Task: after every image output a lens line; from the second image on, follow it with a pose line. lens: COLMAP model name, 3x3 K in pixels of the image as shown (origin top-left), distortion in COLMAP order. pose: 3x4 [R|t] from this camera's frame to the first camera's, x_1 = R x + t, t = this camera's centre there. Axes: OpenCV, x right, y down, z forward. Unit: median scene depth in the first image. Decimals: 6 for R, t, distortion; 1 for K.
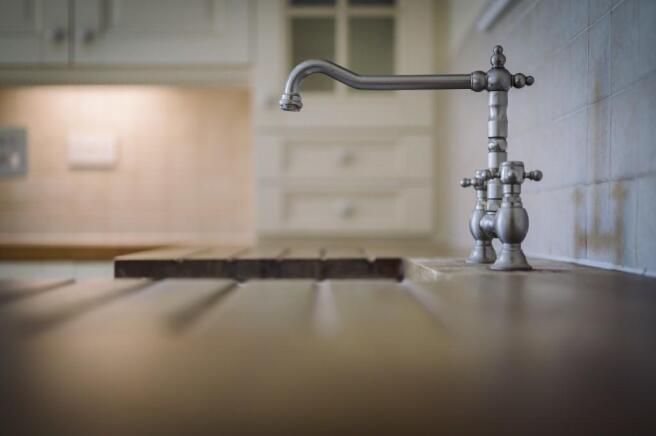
lens RADIAL K [[951.3, 0, 328.3], [0, 951.3, 219.8], [0, 0, 1]] dist [0.009339, 0.000000]
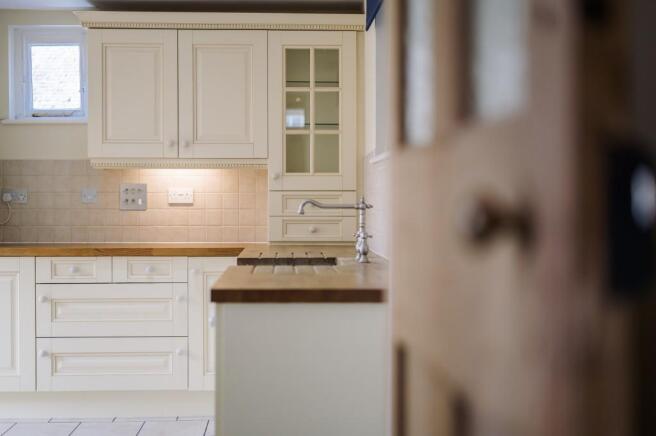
lens RADIAL K [[951.3, 0, 328.4], [0, 951.3, 217.8], [0, 0, 1]] dist [0.009339, 0.000000]
pose [[0.998905, -0.001078, 0.046762, -0.045256], [0.000084, 0.999774, 0.021266, -0.079100], [-0.046775, -0.021239, 0.998680, -1.055135]]
